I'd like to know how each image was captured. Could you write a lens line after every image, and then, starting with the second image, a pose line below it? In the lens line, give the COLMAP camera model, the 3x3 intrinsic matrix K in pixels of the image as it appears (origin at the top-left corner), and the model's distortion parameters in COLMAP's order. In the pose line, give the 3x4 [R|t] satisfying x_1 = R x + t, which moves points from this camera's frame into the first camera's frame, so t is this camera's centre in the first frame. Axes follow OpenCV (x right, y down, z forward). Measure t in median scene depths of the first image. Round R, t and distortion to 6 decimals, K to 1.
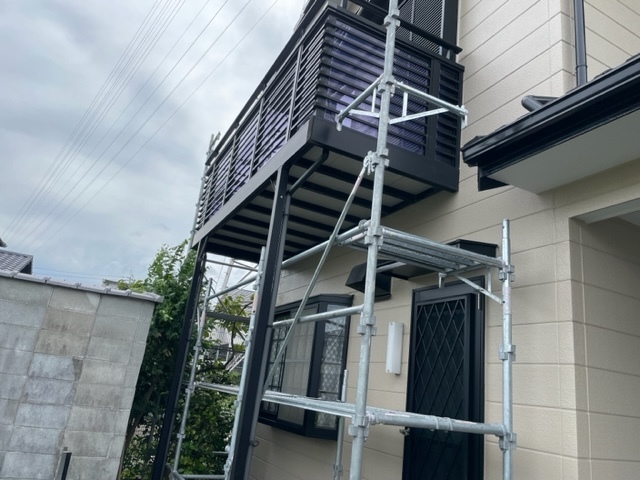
lens RADIAL K [[484.6, 0, 320.0], [0, 484.6, 240.0], [0, 0, 1]] dist [0.071607, -0.105410]
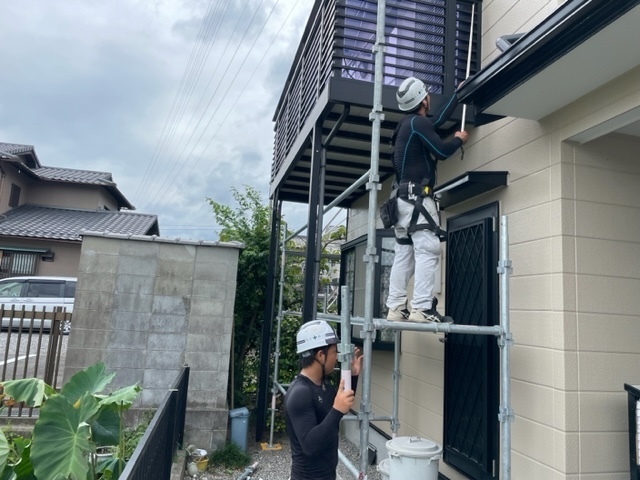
lens RADIAL K [[484.6, 0, 320.0], [0, 484.6, 240.0], [0, 0, 1]] dist [0.071607, -0.105410]
pose [[0.970651, -0.090302, -0.222893, 0.143782], [0.119688, 0.985282, 0.122045, -0.017566], [0.208592, -0.145141, 0.967173, -0.132332]]
